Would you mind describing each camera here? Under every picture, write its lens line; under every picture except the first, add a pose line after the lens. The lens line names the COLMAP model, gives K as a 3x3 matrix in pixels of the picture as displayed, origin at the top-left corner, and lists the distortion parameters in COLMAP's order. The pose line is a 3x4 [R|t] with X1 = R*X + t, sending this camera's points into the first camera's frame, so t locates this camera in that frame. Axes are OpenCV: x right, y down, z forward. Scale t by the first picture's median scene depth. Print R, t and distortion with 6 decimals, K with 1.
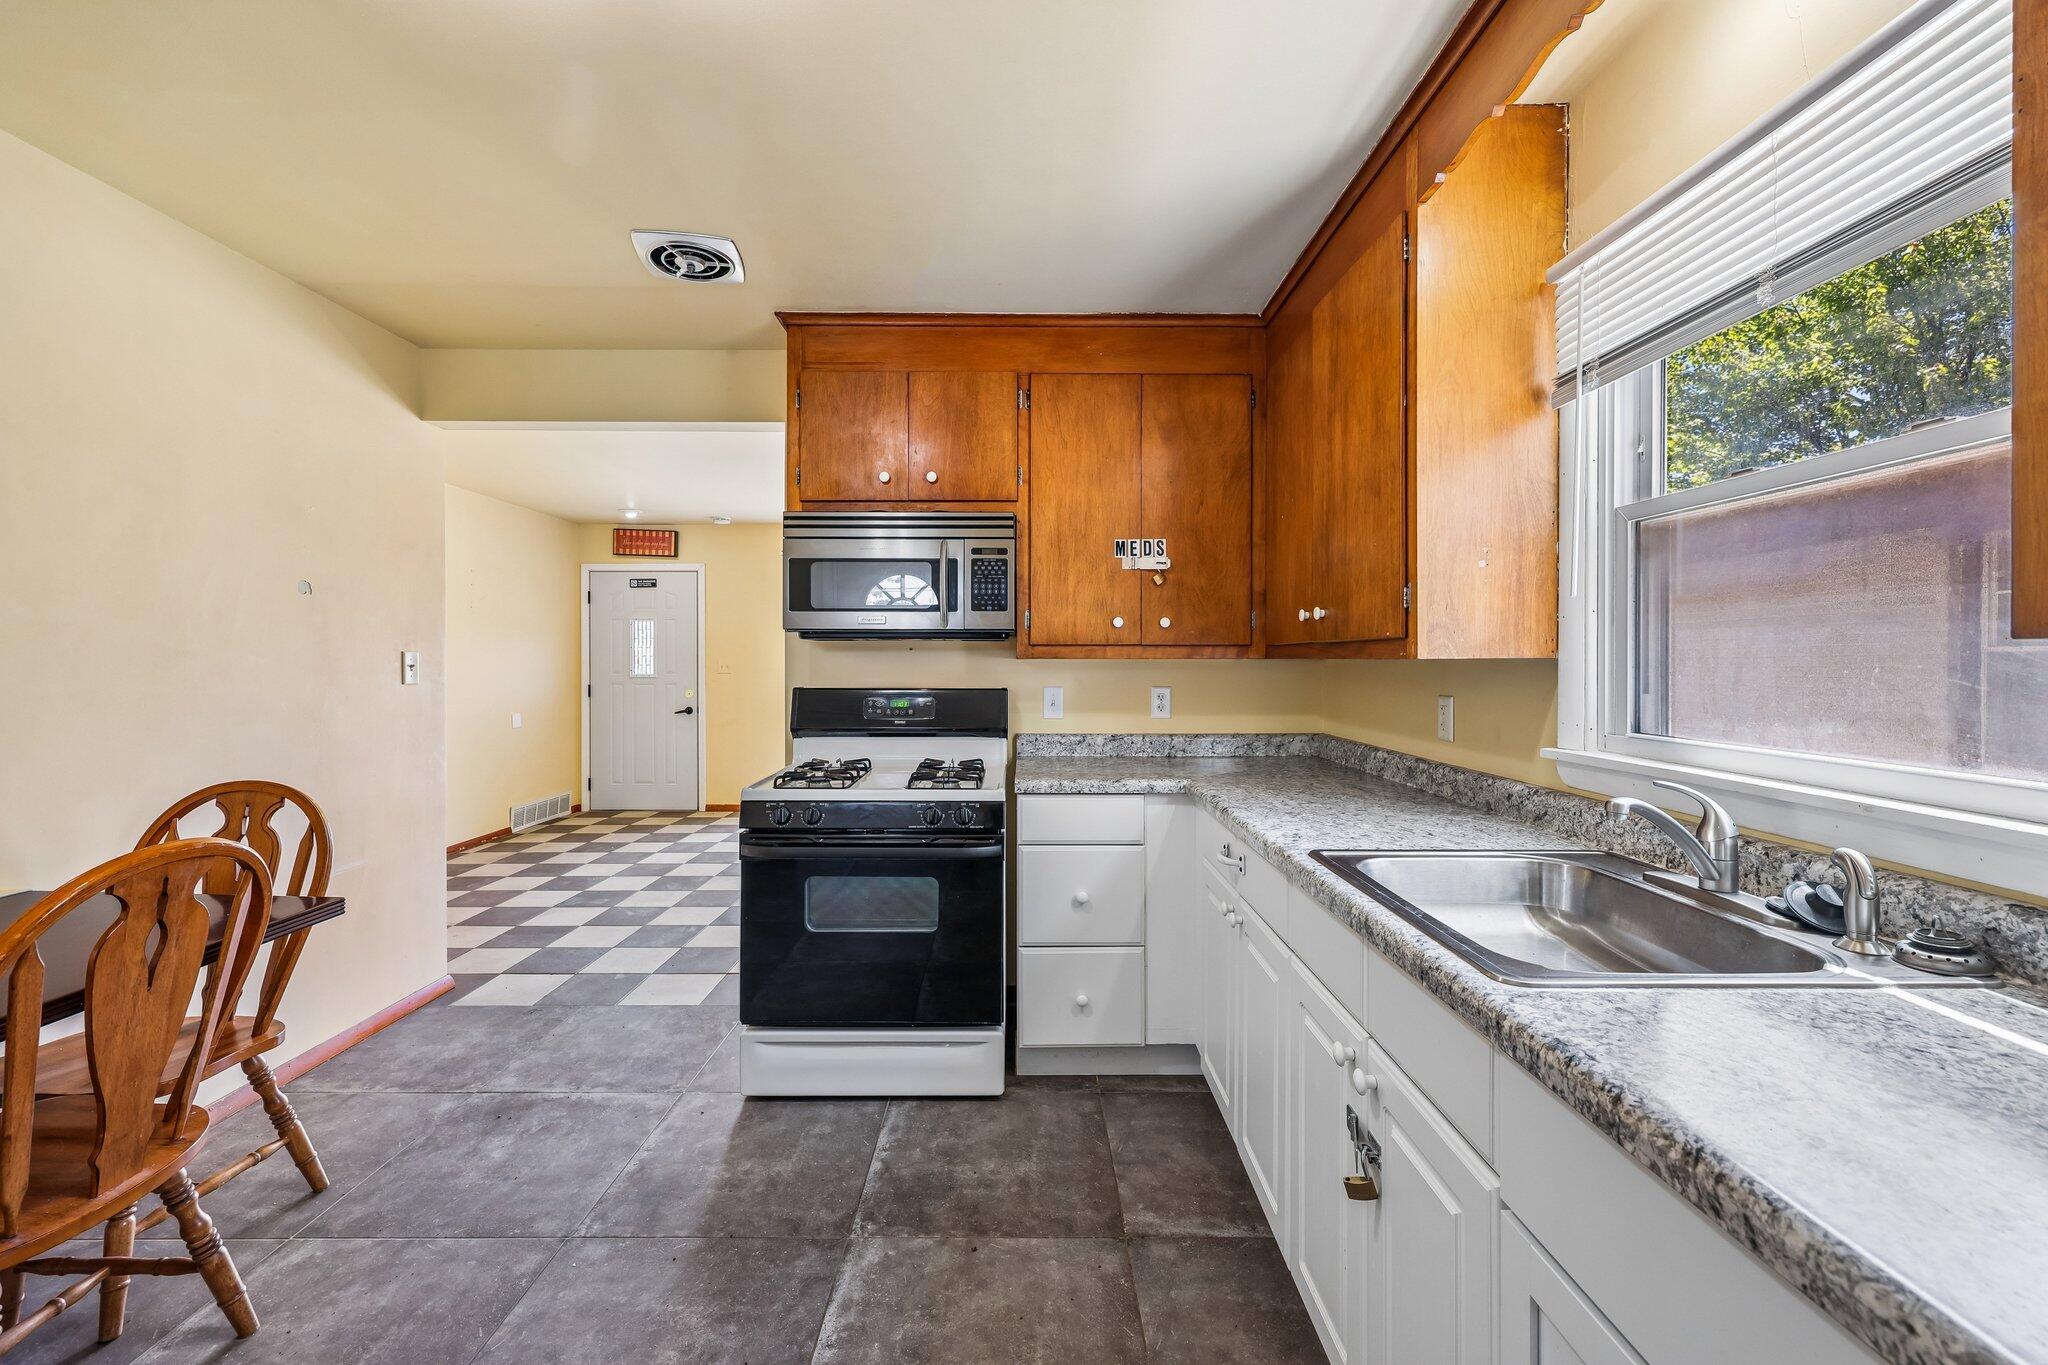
lens RADIAL K [[823.0, 0, 1023.9], [0, 823.0, 667.1], [0, 0, 1]] dist [0.001825, 0.000142]
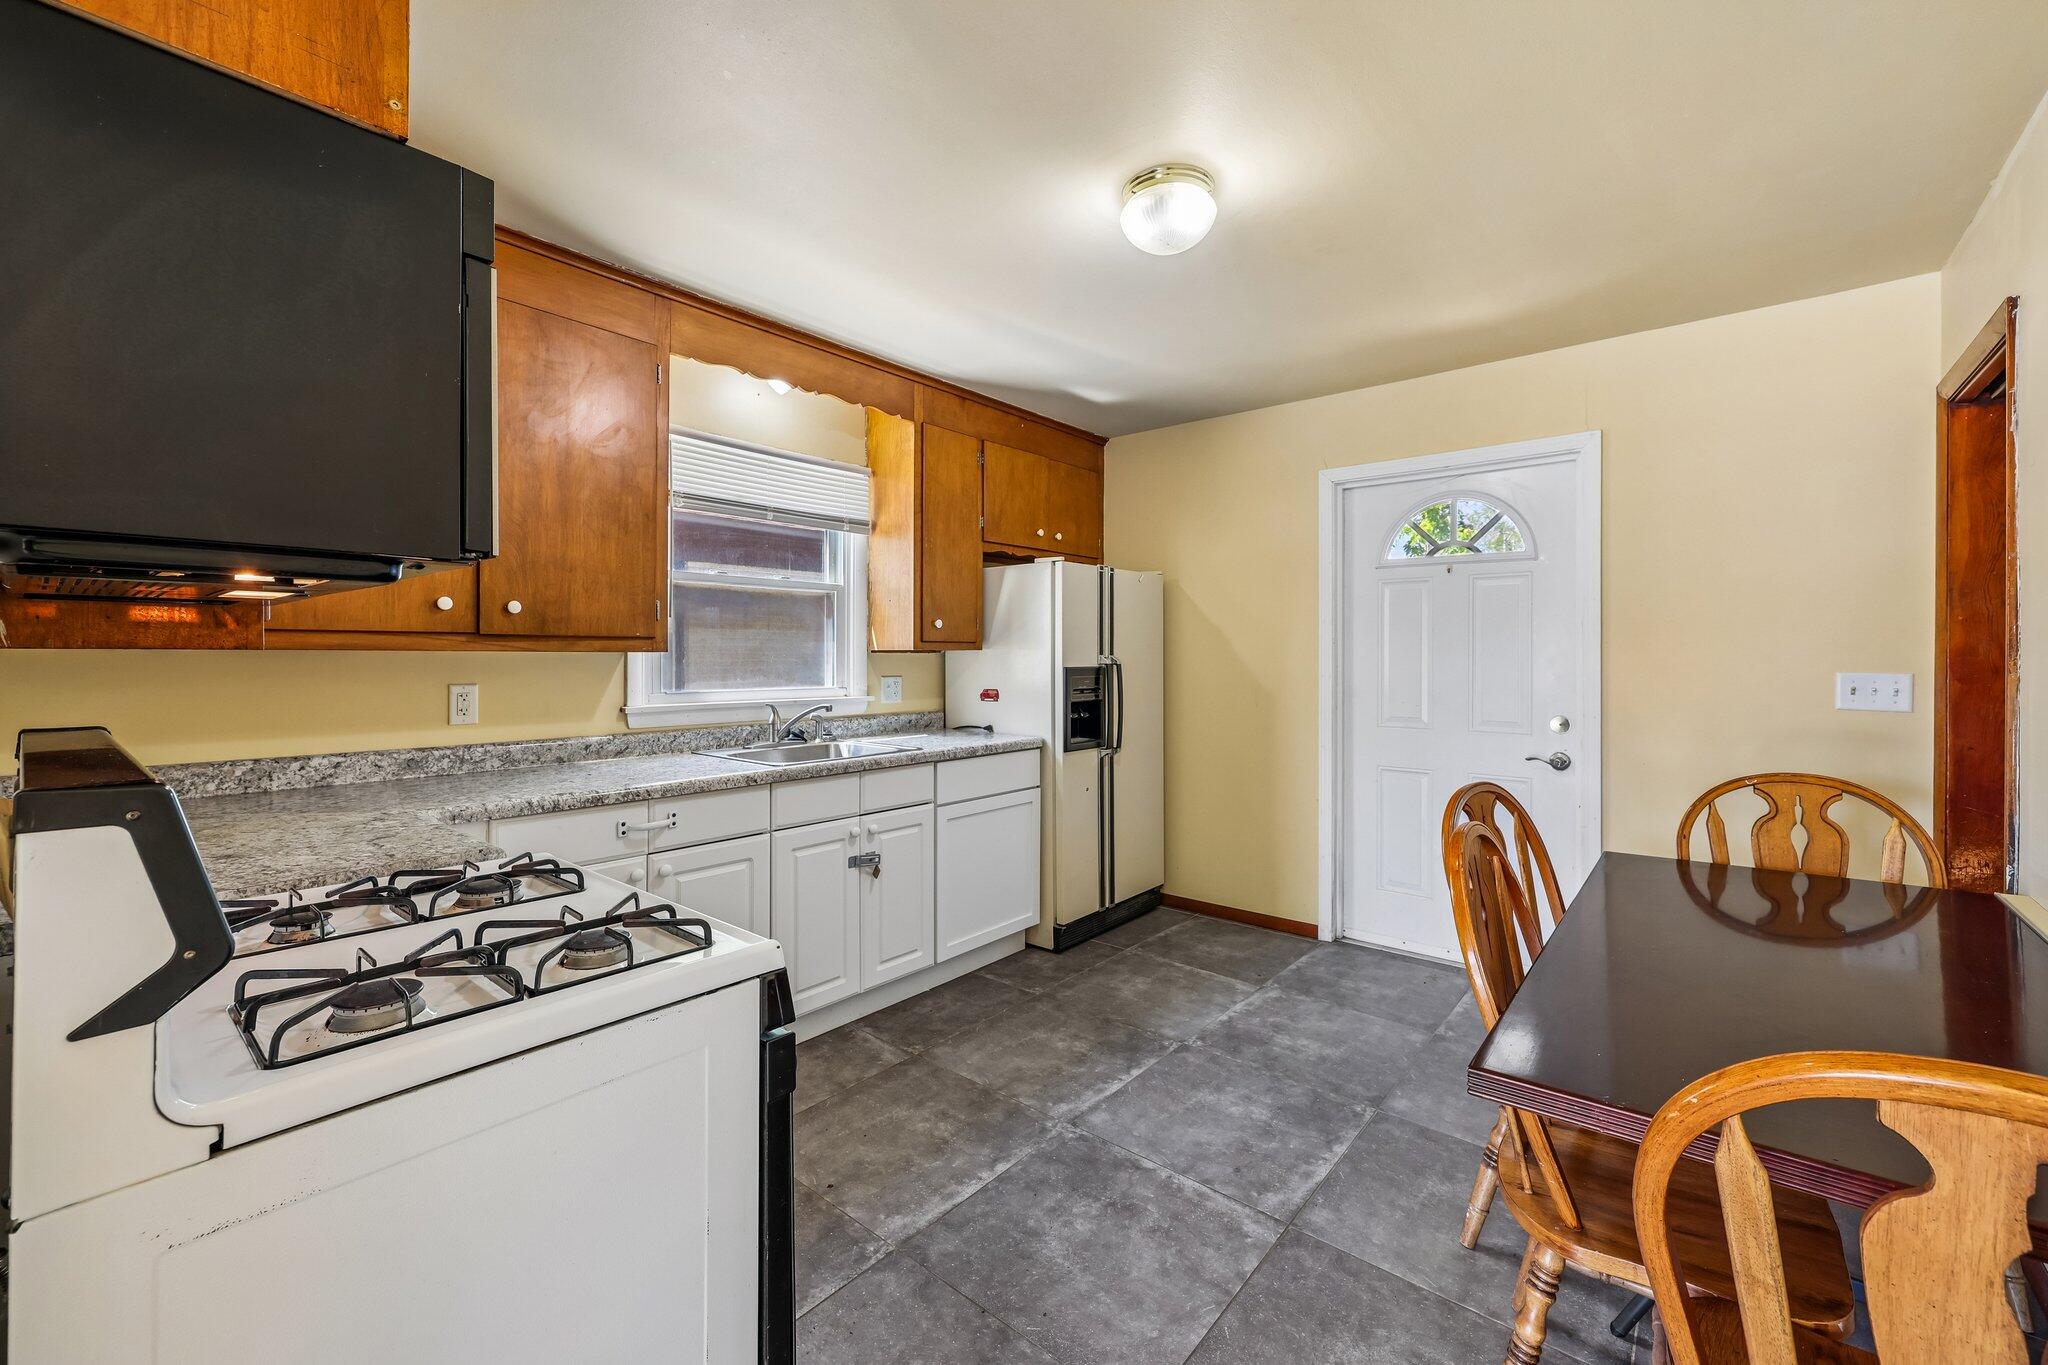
lens RADIAL K [[836.7, 0, 1025.1], [0, 836.7, 656.0], [0, 0, 1]] dist [-0.000160, 0.000023]
pose [[-0.762523, -0.006363, 0.646930, -0.671483], [0.000332, 0.999948, 0.010227, -0.012160], [-0.646962, 0.008013, -0.762481, 1.149368]]
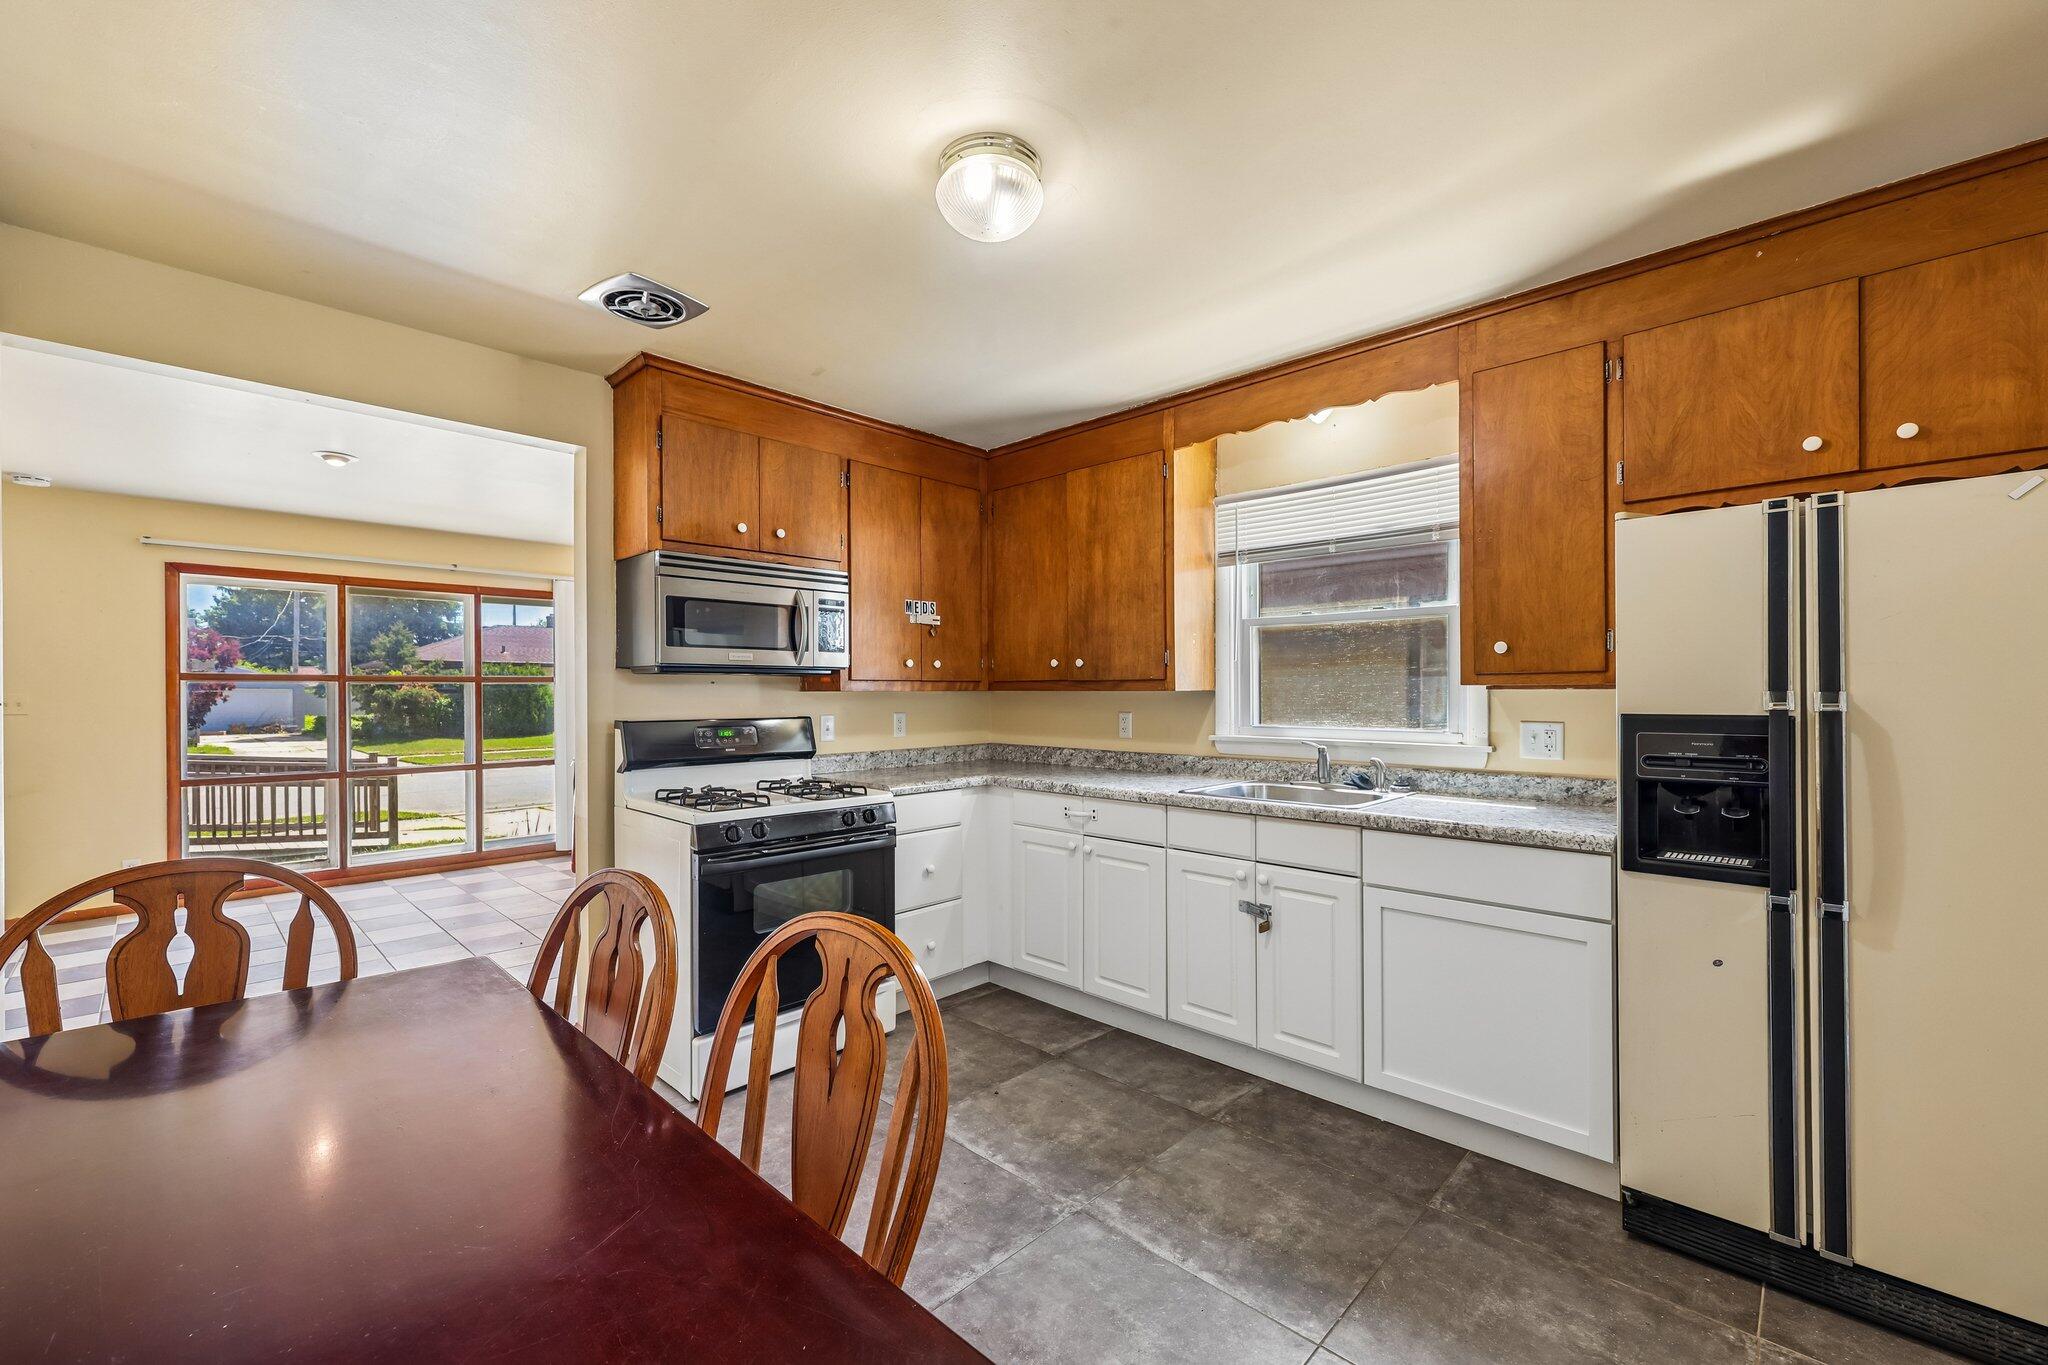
lens RADIAL K [[829.2, 0, 1019.6], [0, 829.2, 694.2], [0, 0, 1]] dist [0.000176, 0.000126]
pose [[0.699615, -0.006404, 0.714491, -0.740804], [0.010050, 0.999949, -0.000878, -0.002767], [-0.714449, 0.007796, 0.699644, -0.048563]]
